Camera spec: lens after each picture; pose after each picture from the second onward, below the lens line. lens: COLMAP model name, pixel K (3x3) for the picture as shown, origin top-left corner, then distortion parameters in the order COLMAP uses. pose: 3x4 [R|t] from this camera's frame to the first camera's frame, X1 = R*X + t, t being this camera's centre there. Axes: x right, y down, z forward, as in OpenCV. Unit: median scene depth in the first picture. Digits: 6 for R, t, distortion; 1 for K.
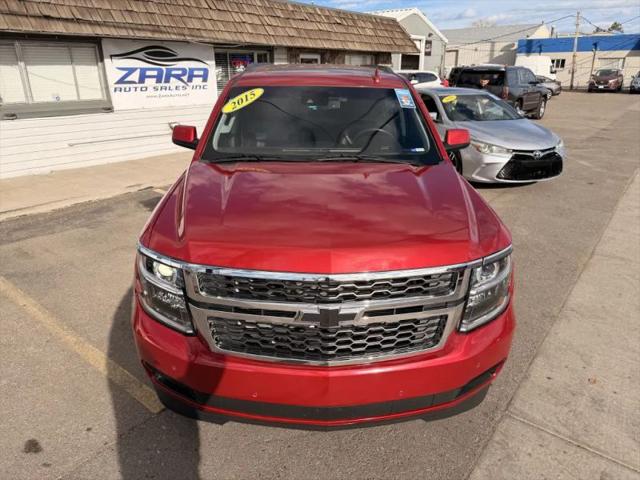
lens RADIAL K [[453.5, 0, 324.7], [0, 453.5, 243.0], [0, 0, 1]] dist [0.003096, -0.020721]
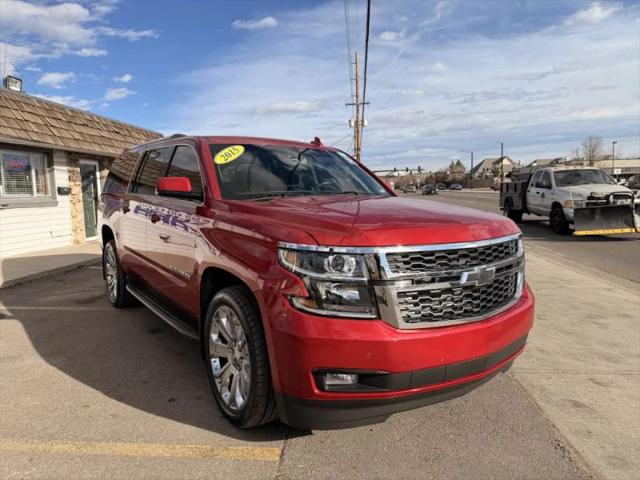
lens RADIAL K [[453.5, 0, 285.5], [0, 453.5, 239.7], [0, 0, 1]] dist [0.003096, -0.020721]
pose [[0.821577, -0.061440, 0.566777, -0.318703], [0.216435, 0.953358, -0.210390, 0.058262], [-0.527415, 0.295522, 0.796555, 0.064307]]
